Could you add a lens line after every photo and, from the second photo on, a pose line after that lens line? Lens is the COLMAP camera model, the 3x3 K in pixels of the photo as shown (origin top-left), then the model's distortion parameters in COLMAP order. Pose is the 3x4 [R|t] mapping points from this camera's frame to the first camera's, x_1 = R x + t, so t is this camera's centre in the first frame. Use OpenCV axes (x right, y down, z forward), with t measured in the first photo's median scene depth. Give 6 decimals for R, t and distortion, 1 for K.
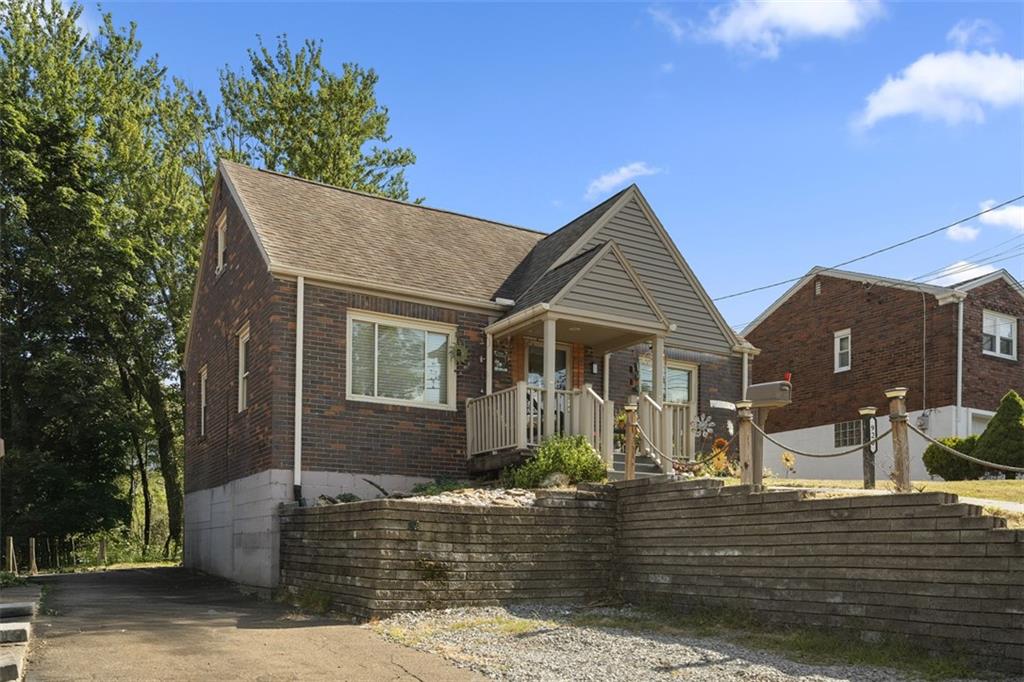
lens RADIAL K [[874.8, 0, 511.7], [0, 874.8, 366.1], [0, 0, 1]] dist [-0.000701, 0.001080]
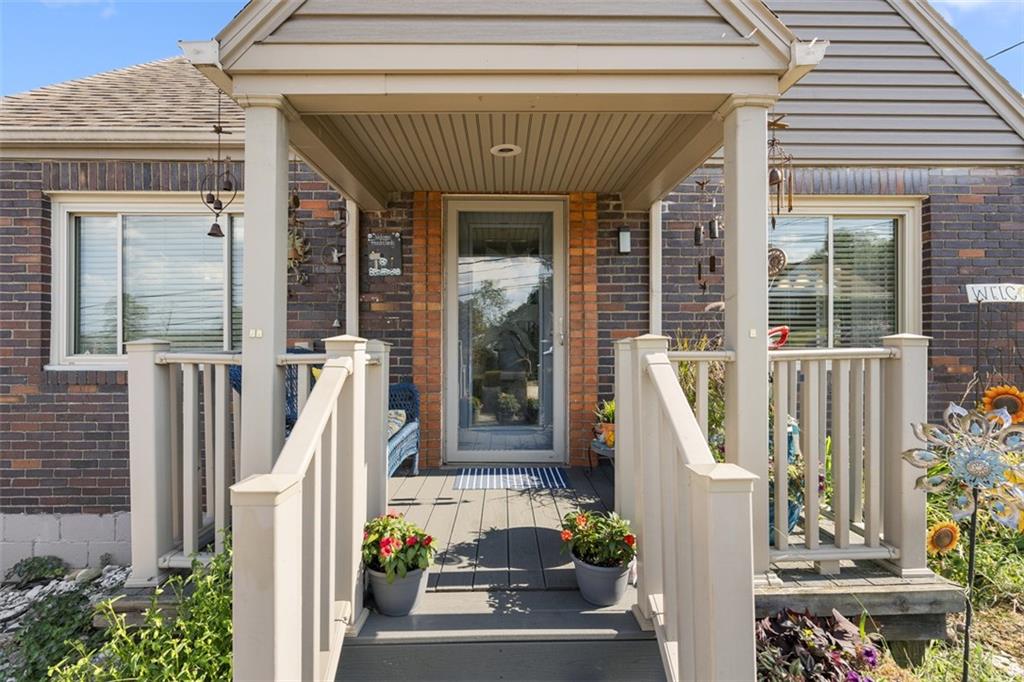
lens RADIAL K [[466.3, 0, 501.4], [0, 466.3, 311.4], [0, 0, 1]] dist [-0.005354, 0.000109]
pose [[0.869515, -0.045199, -0.491834, 0.183559], [0.115844, 0.986689, 0.114124, 0.004028], [0.480129, -0.156209, 0.863177, 0.893705]]
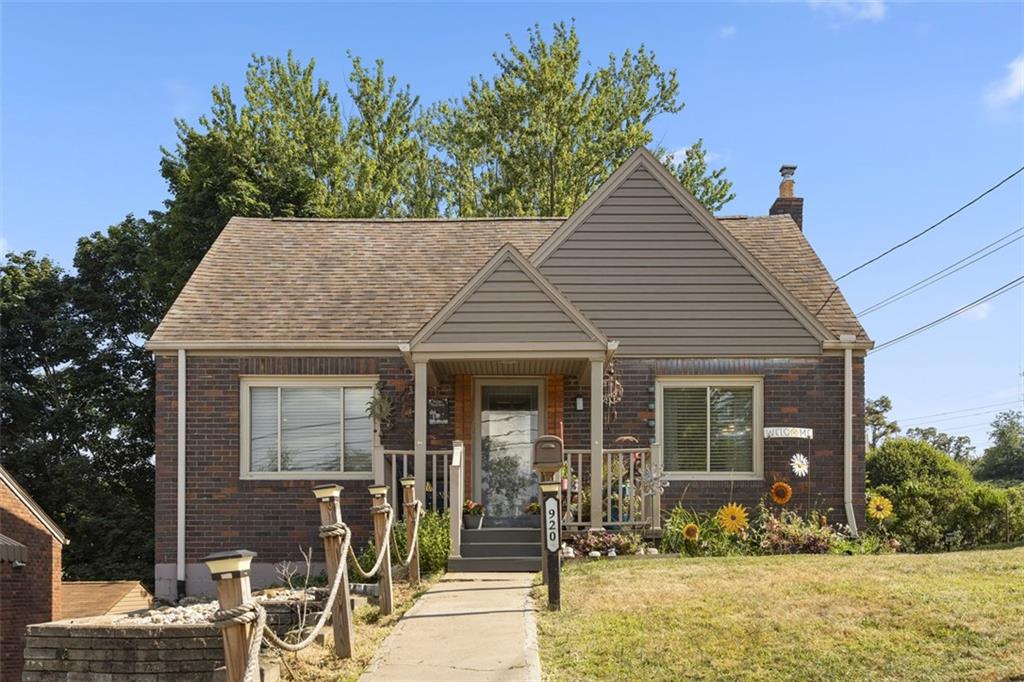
lens RADIAL K [[992.4, 0, 513.6], [0, 992.4, 373.8], [0, 0, 1]] dist [-0.002429, 0.010102]
pose [[0.864494, -0.113165, -0.489738, 0.555081], [0.118618, 0.992738, -0.020009, -0.014881], [0.488446, -0.040794, 0.871640, 0.260093]]
